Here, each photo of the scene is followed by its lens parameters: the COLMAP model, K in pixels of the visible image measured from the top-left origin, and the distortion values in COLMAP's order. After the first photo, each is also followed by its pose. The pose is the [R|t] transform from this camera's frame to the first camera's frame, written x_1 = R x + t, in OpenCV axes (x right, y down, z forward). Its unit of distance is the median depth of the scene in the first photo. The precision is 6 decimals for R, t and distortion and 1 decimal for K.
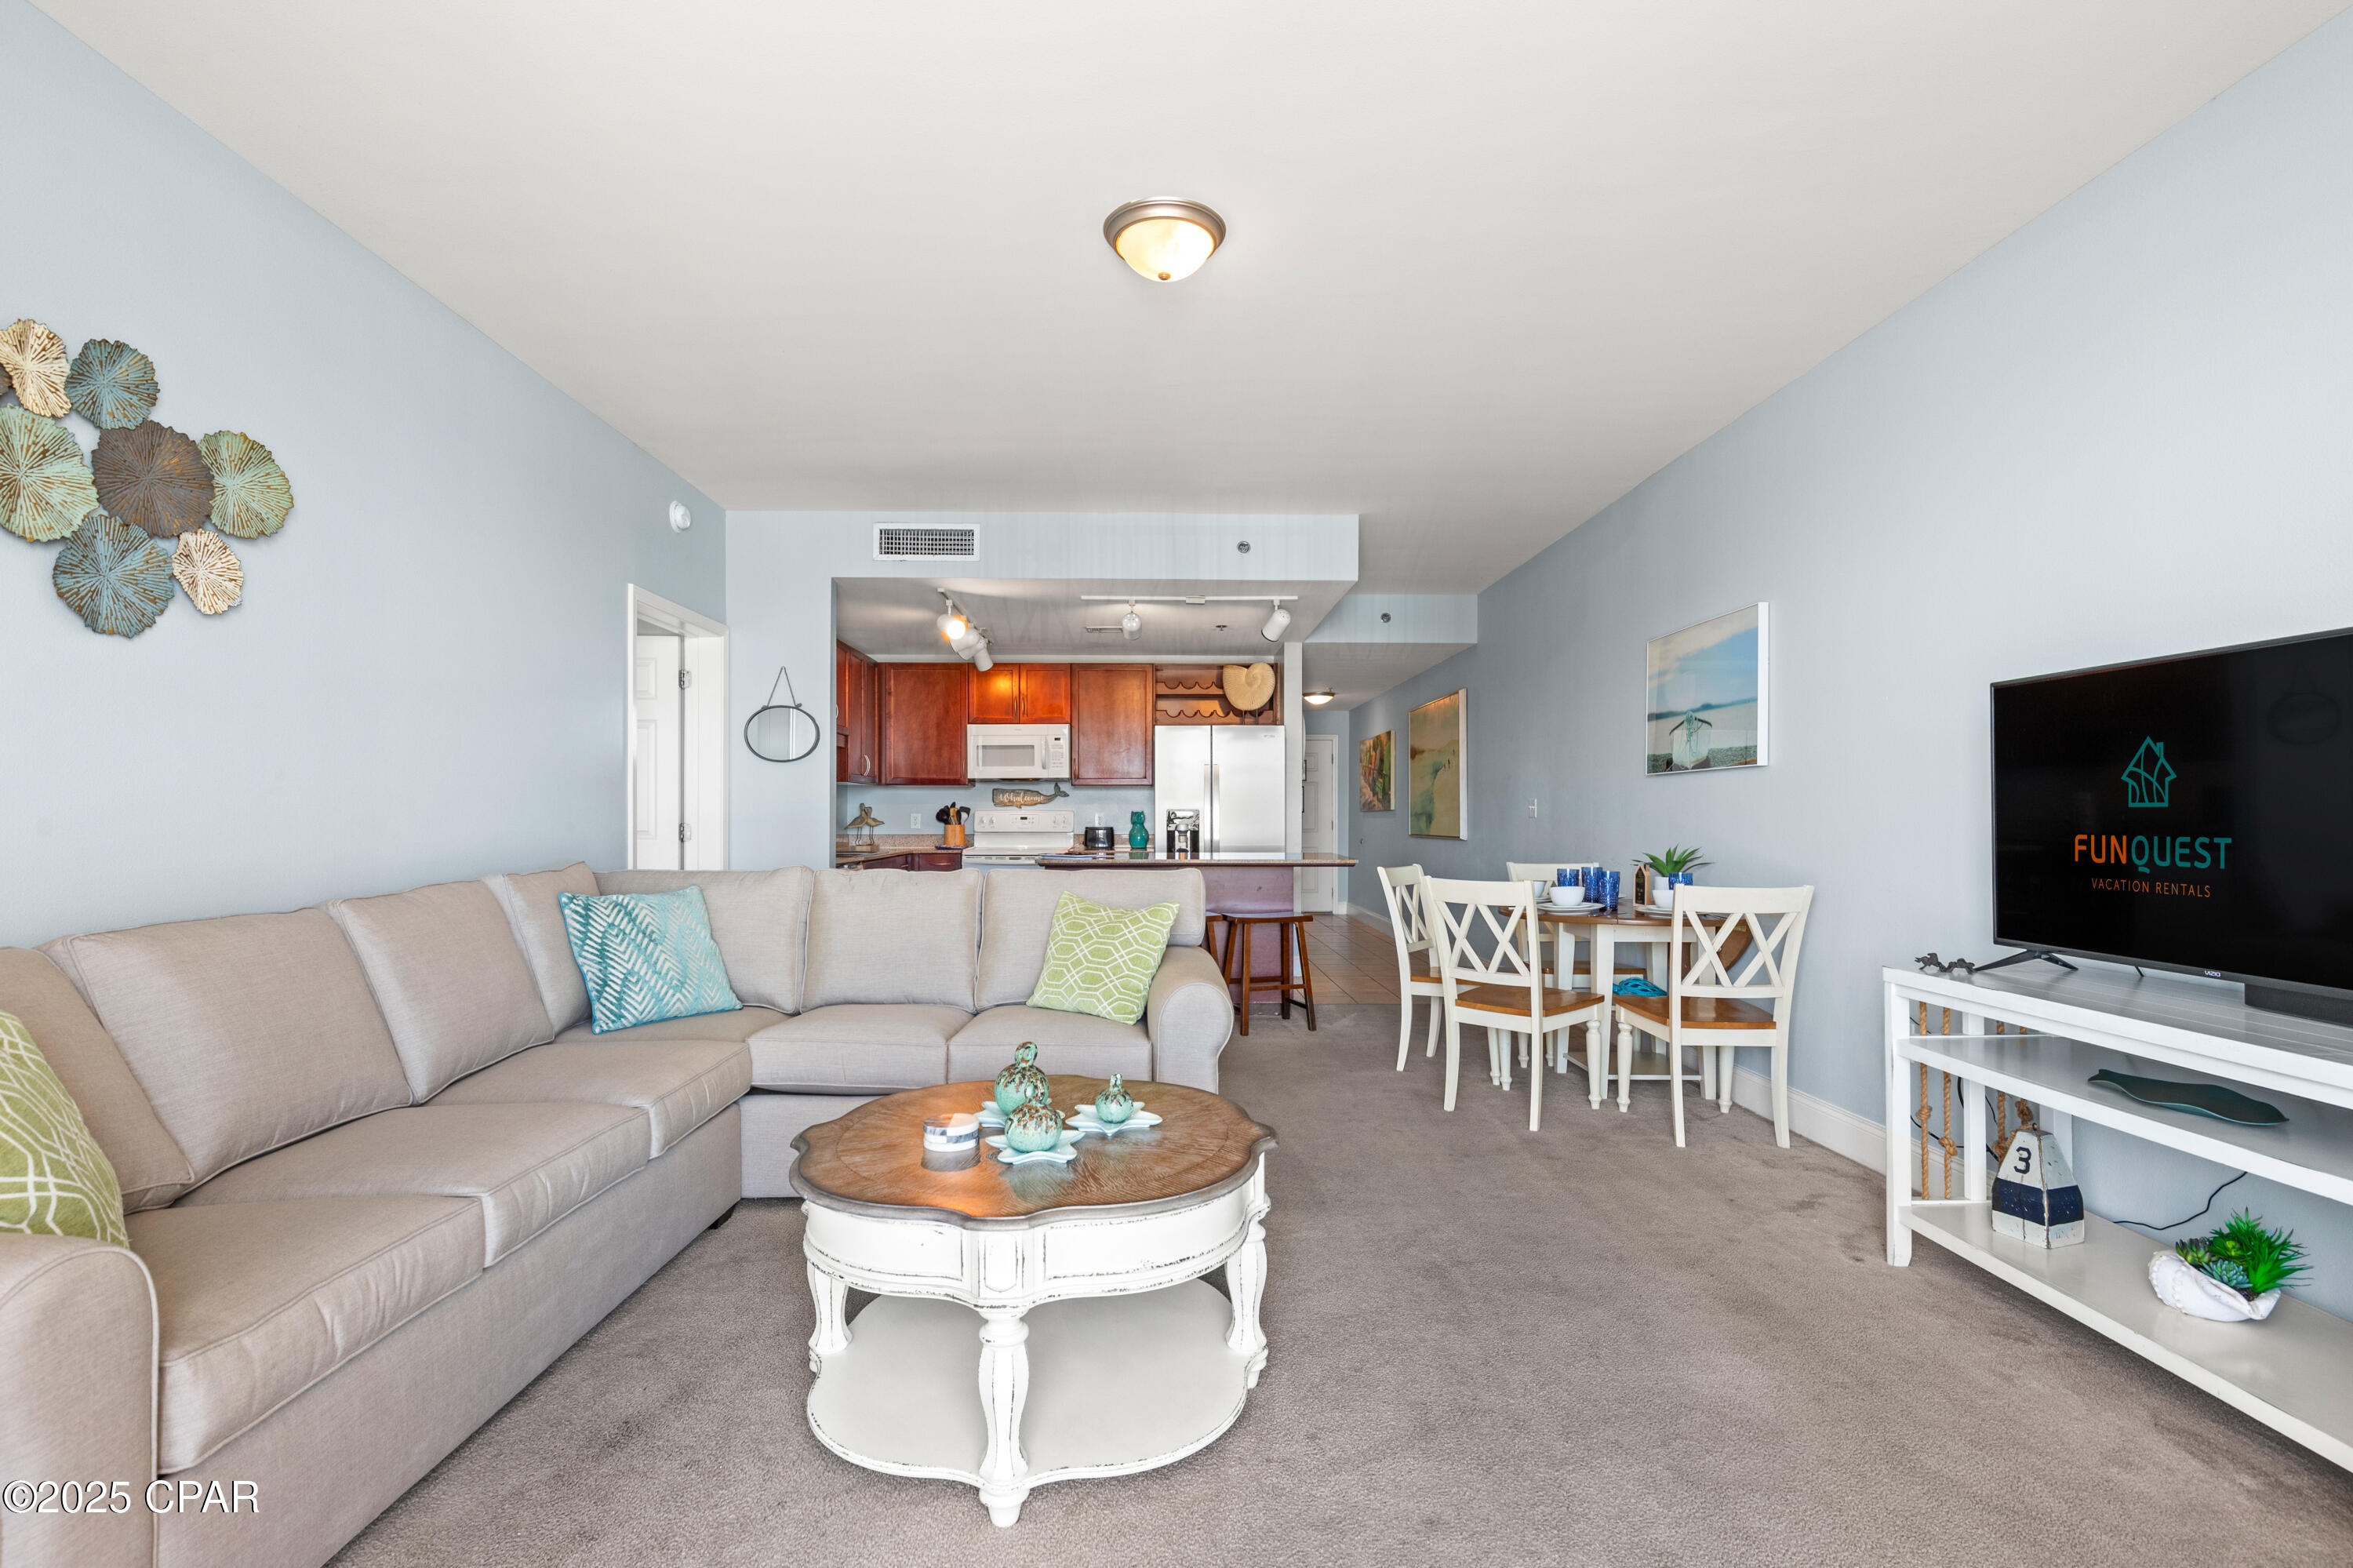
lens RADIAL K [[1072.2, 0, 1154.9], [0, 1072.2, 799.0], [0, 0, 1]] dist [0.002100, 0.000930]
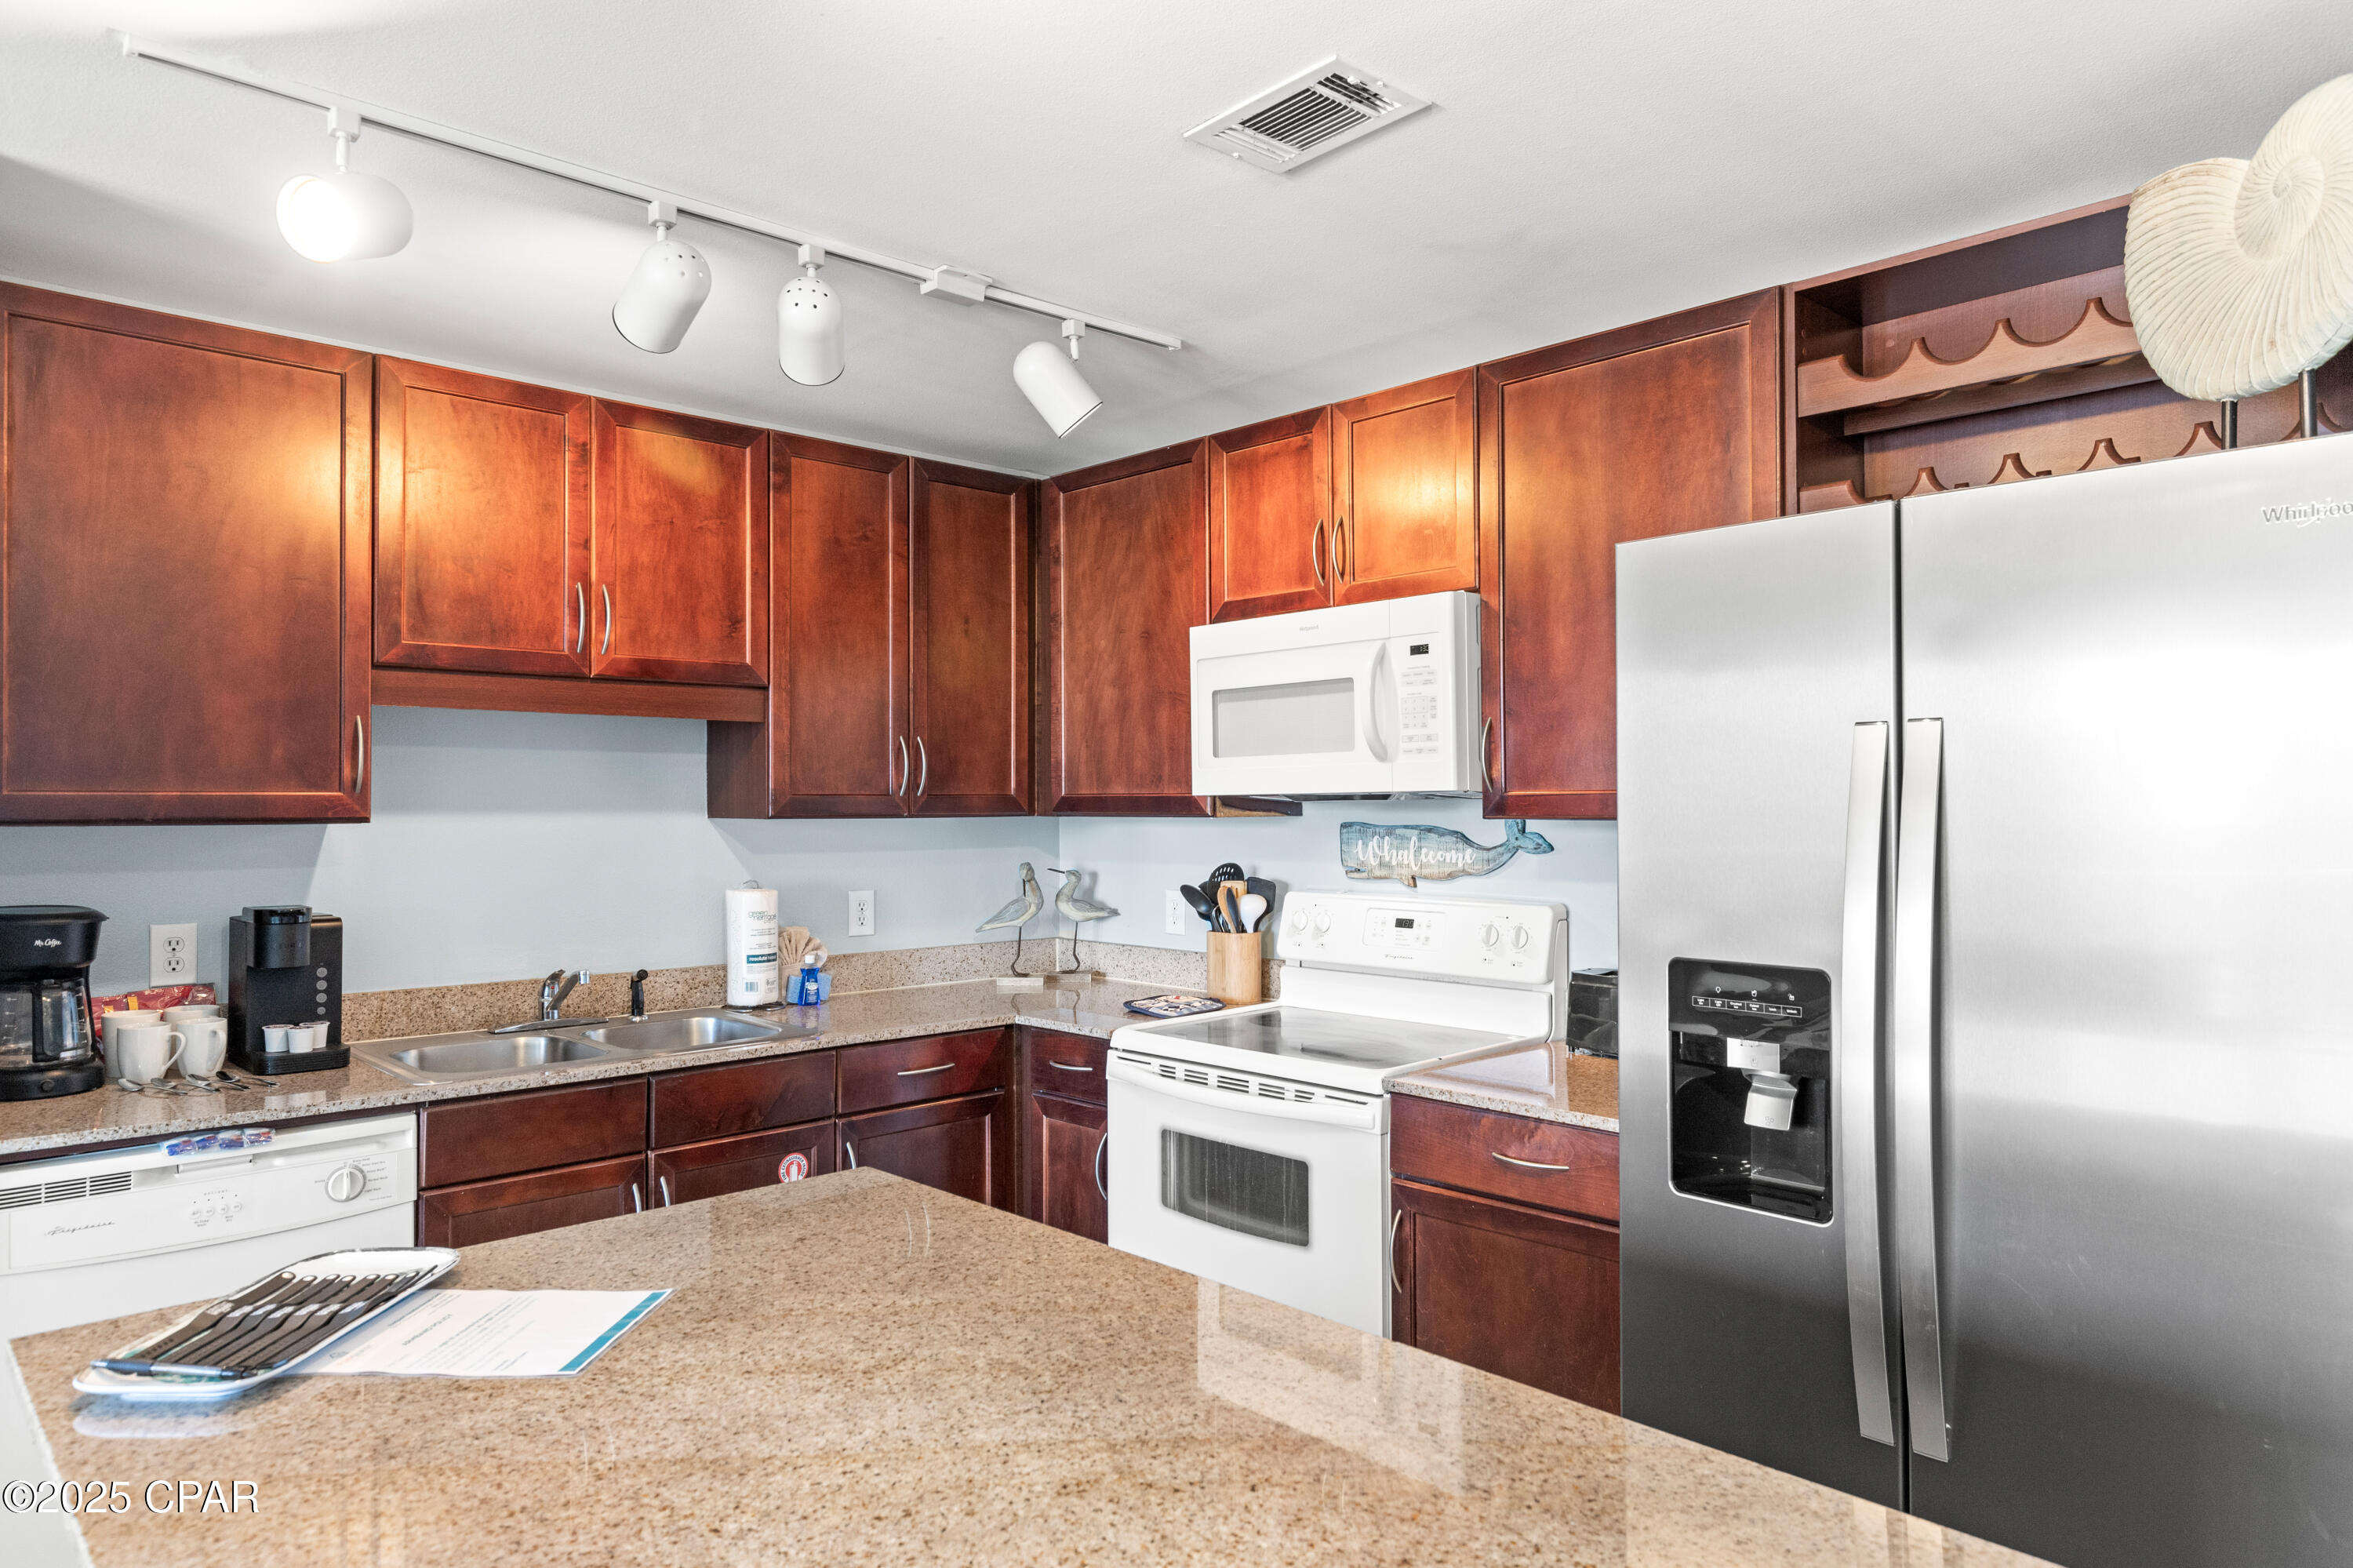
lens RADIAL K [[1481.4, 0, 1179.1], [0, 1481.4, 784.5], [0, 0, 1]] dist [0.001684, 0.001278]
pose [[0.683254, -0.012432, -0.730075, 0.141459], [0.011807, 0.999912, -0.005977, -0.019432], [0.730086, -0.004536, 0.683341, 0.683877]]
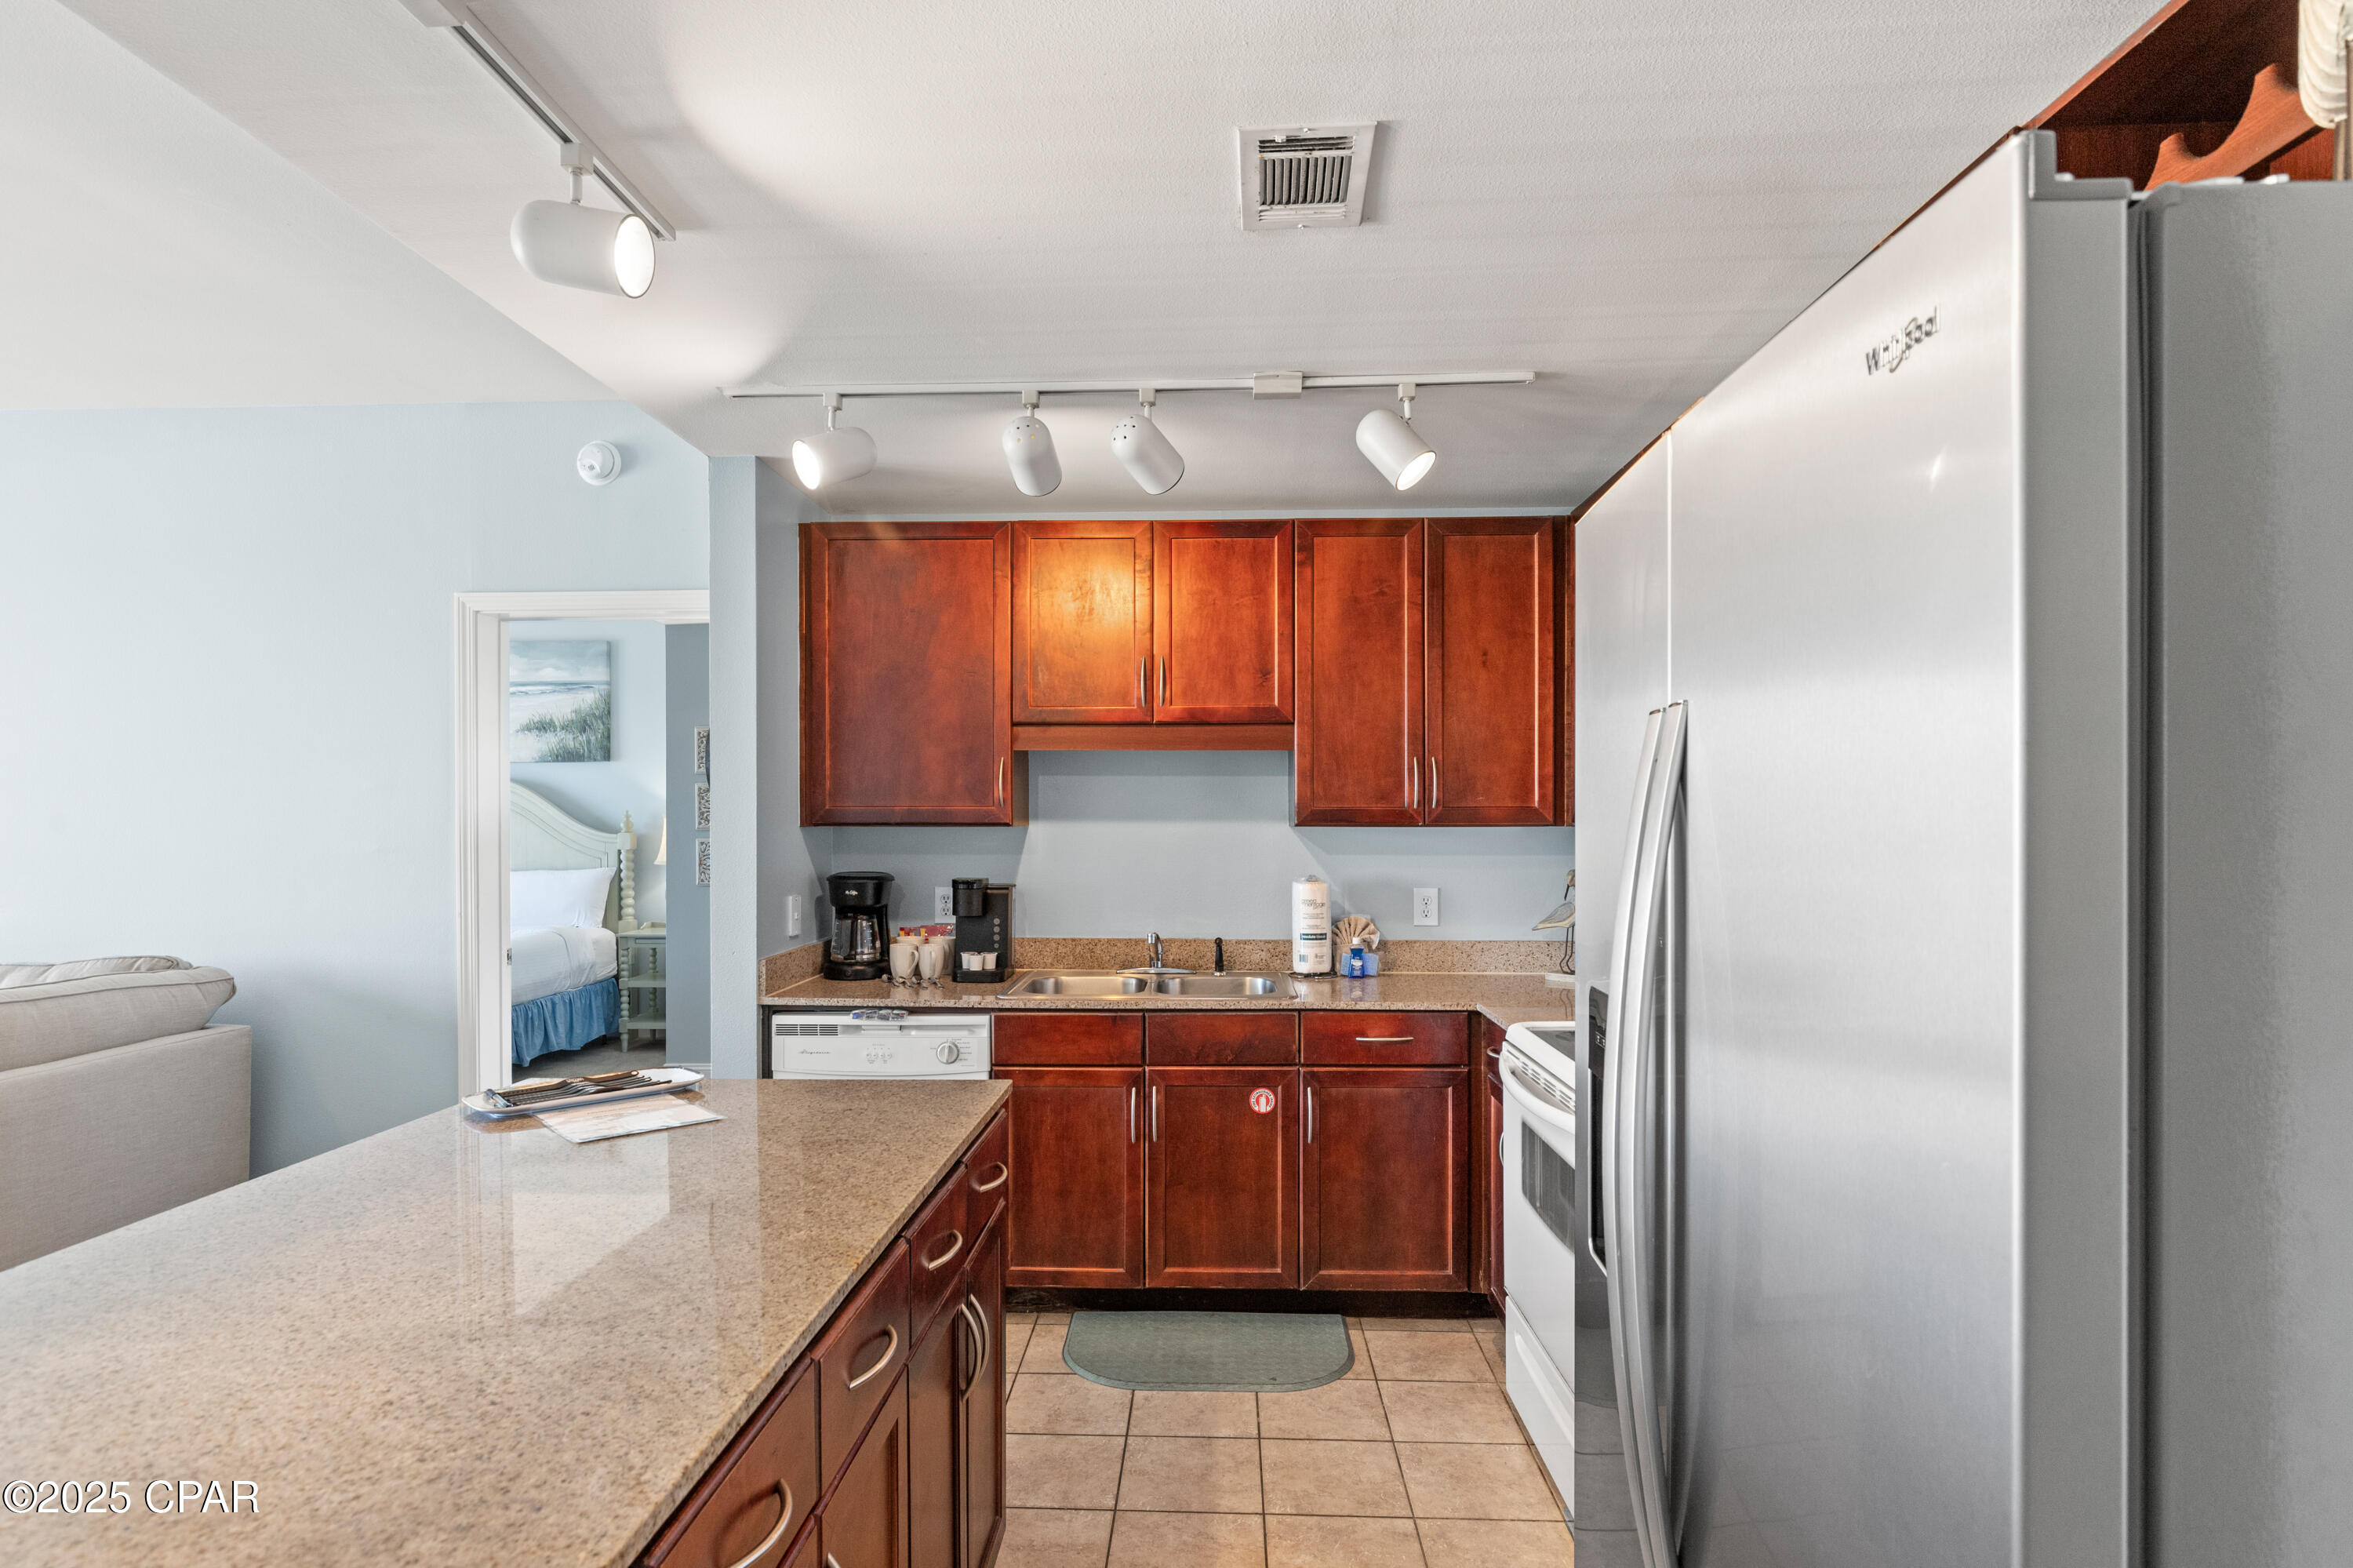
lens RADIAL K [[1243.5, 0, 1158.1], [0, 1243.5, 816.3], [0, 0, 1]] dist [0.012214, 0.001741]
pose [[-0.053557, -0.000797, -0.998564, 0.206548], [0.011021, 0.999938, -0.001390, -0.017134], [0.998504, -0.011080, -0.053545, 0.865133]]
